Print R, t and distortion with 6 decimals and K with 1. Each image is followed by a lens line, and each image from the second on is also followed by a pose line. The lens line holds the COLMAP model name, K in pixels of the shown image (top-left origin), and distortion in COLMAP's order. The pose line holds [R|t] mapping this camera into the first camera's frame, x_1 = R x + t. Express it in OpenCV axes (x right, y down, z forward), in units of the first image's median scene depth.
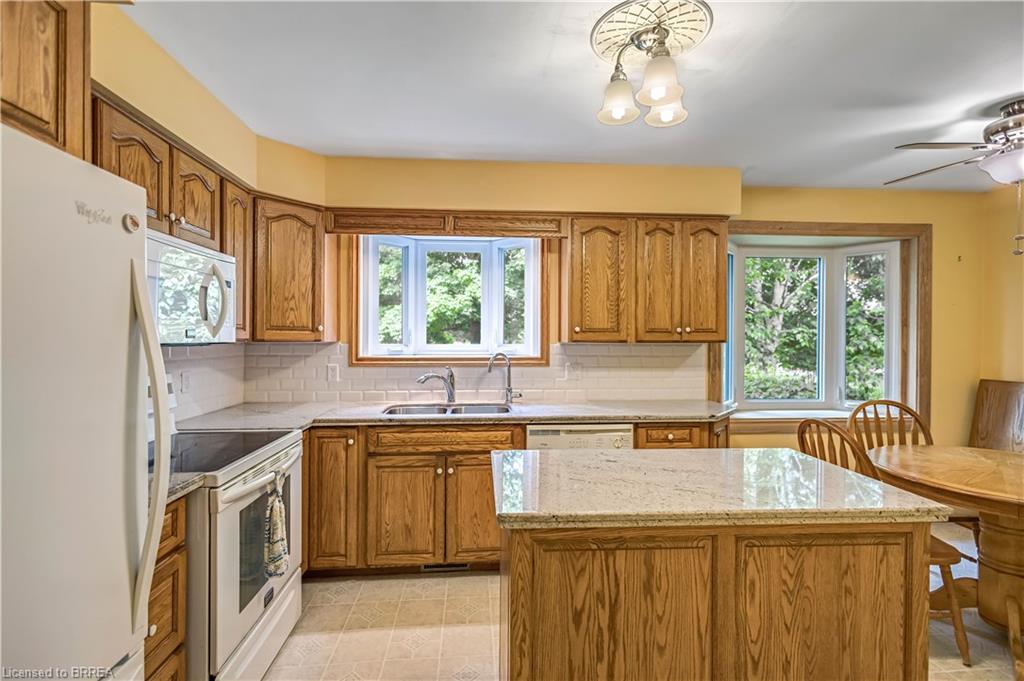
lens RADIAL K [[476.2, 0, 508.7], [0, 476.2, 340.5], [0, 0, 1]] dist [0.016710, 0.000022]
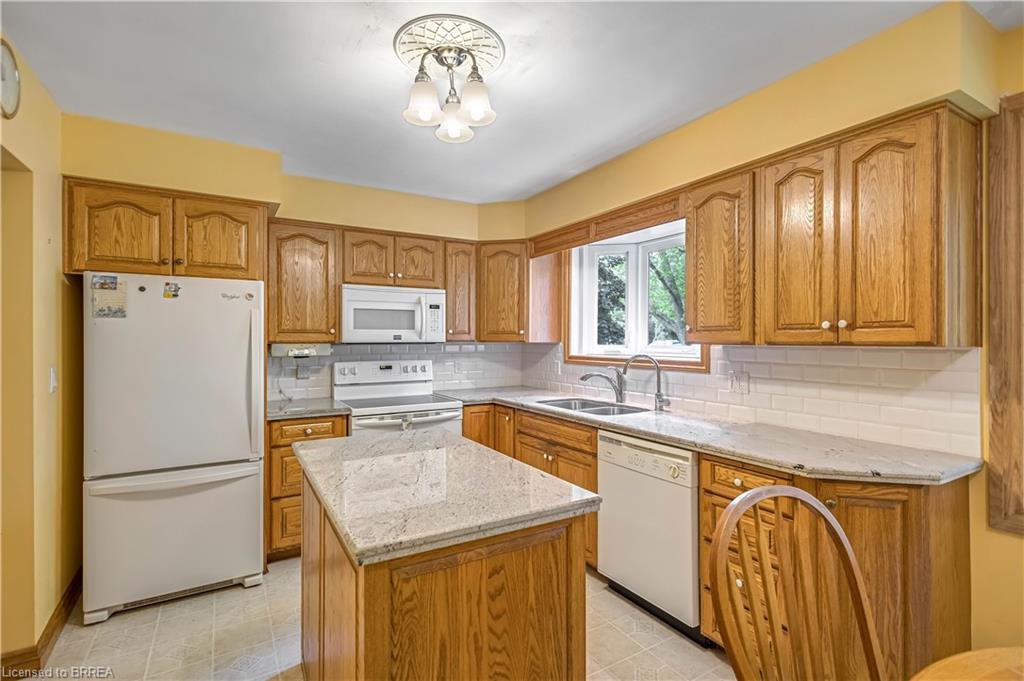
lens RADIAL K [[476.2, 0, 510.0], [0, 476.2, 338.0], [0, 0, 1]] dist [0.016710, 0.000022]
pose [[0.453133, -0.005021, -0.891429, 0.722079], [-0.002602, 0.999972, -0.006955, 0.000288], [0.891439, 0.005471, 0.453107, 0.355821]]
